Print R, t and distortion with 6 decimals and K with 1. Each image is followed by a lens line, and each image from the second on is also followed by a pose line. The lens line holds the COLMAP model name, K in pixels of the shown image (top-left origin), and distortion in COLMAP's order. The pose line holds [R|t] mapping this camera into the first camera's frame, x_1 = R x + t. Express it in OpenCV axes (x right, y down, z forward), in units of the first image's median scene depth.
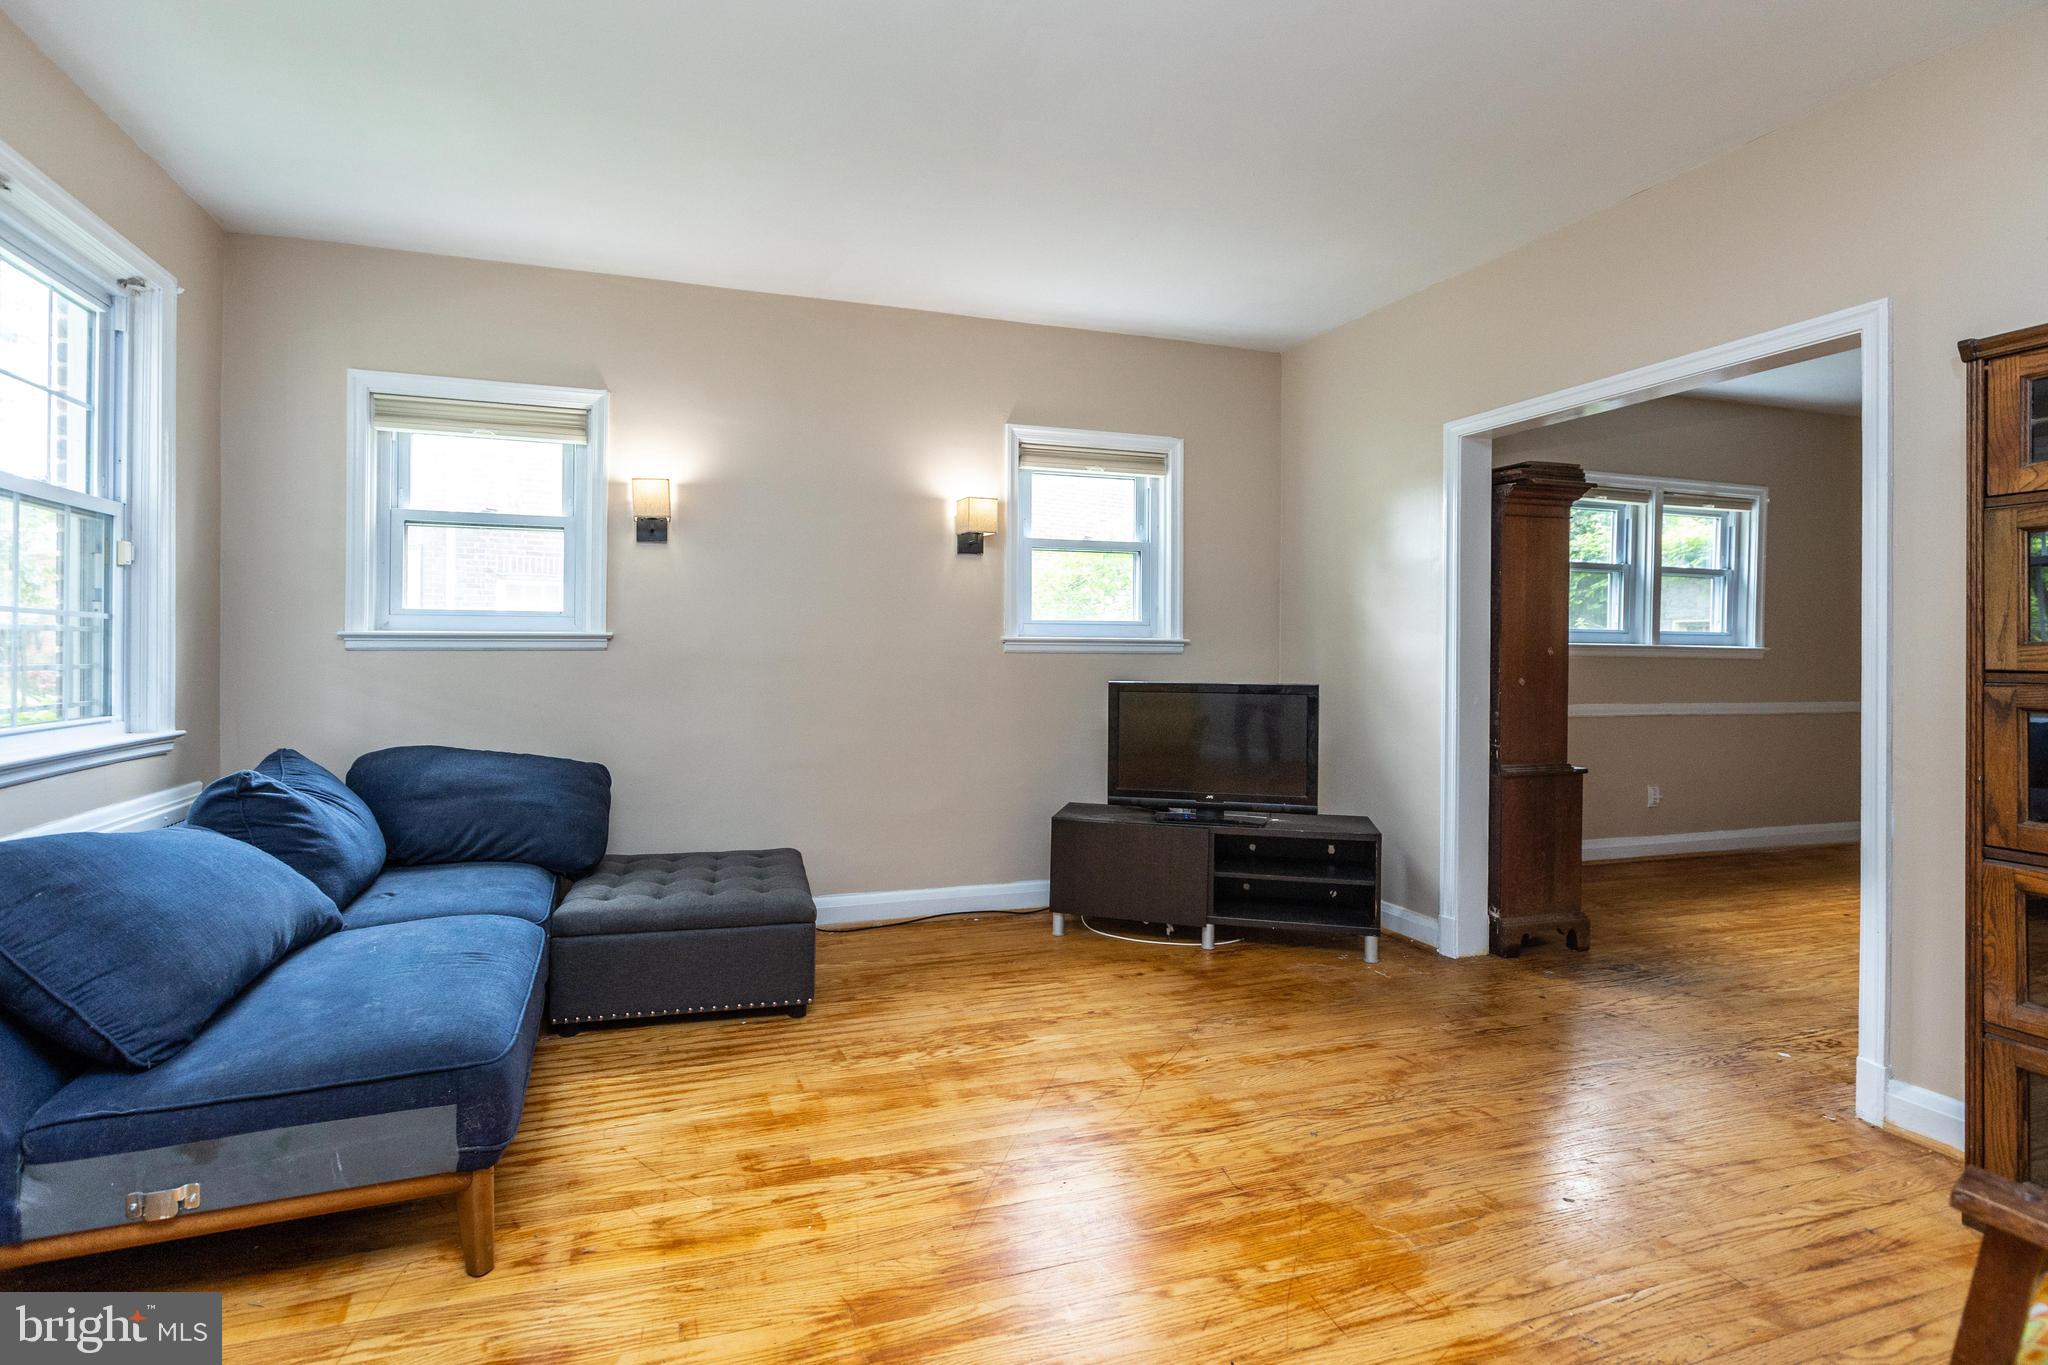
lens RADIAL K [[920.7, 0, 931.0], [0, 920.7, 641.9], [0, 0, 1]] dist [0.002563, -0.000723]
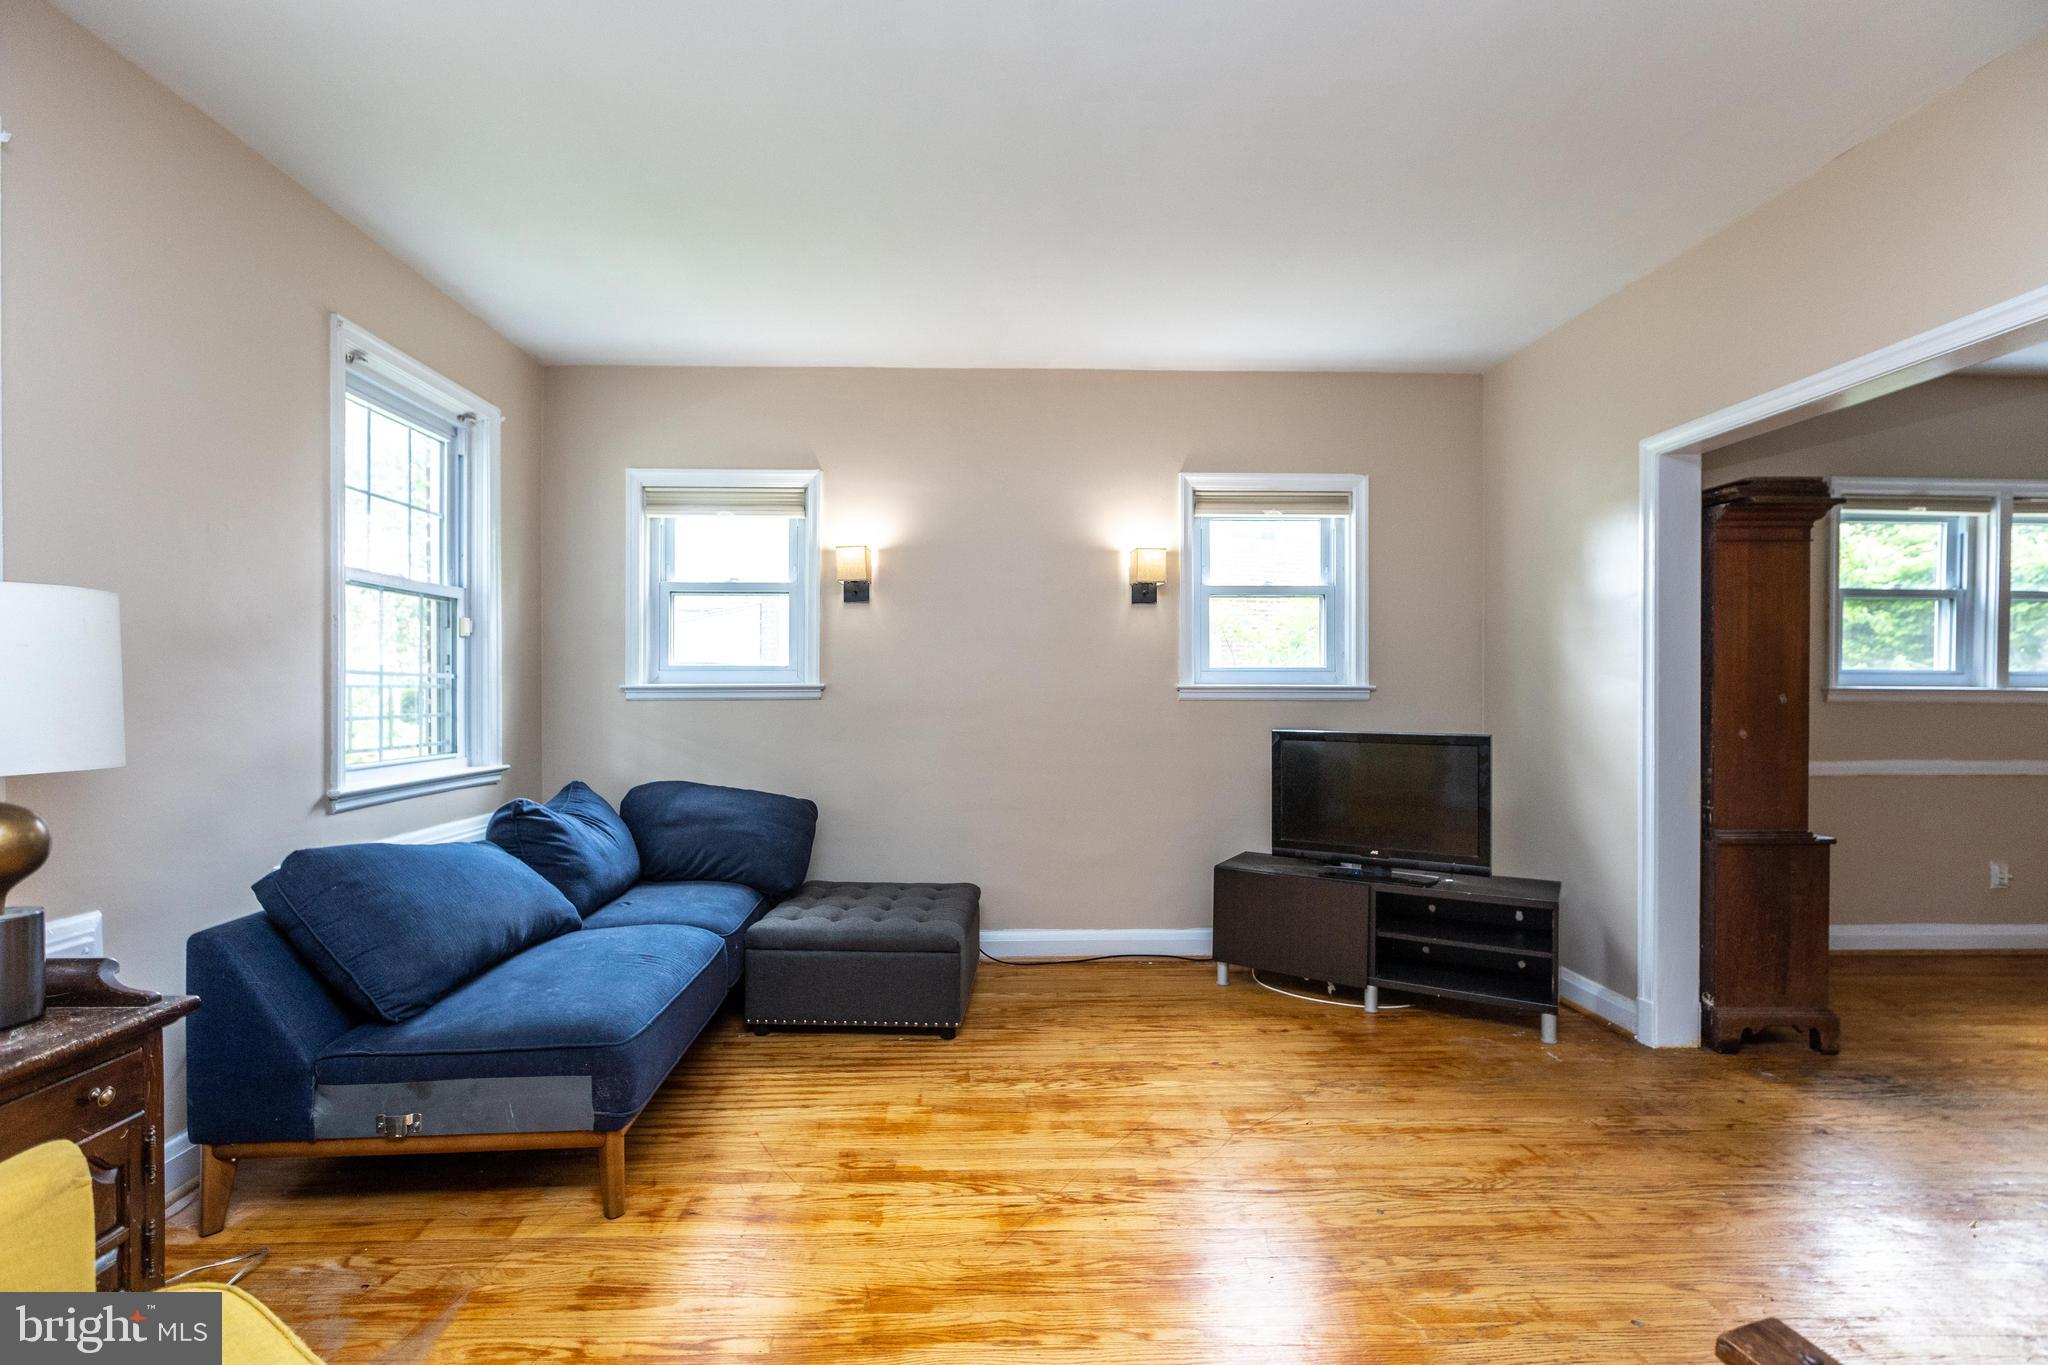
lens RADIAL K [[903.6, 0, 1001.4], [0, 903.6, 681.9], [0, 0, 1]] dist [0.003150, -0.000682]
pose [[0.960189, -0.009520, -0.279188, 0.207966], [0.009499, 0.999954, -0.001427, -0.011080], [0.279189, -0.001282, 0.960235, -0.005470]]
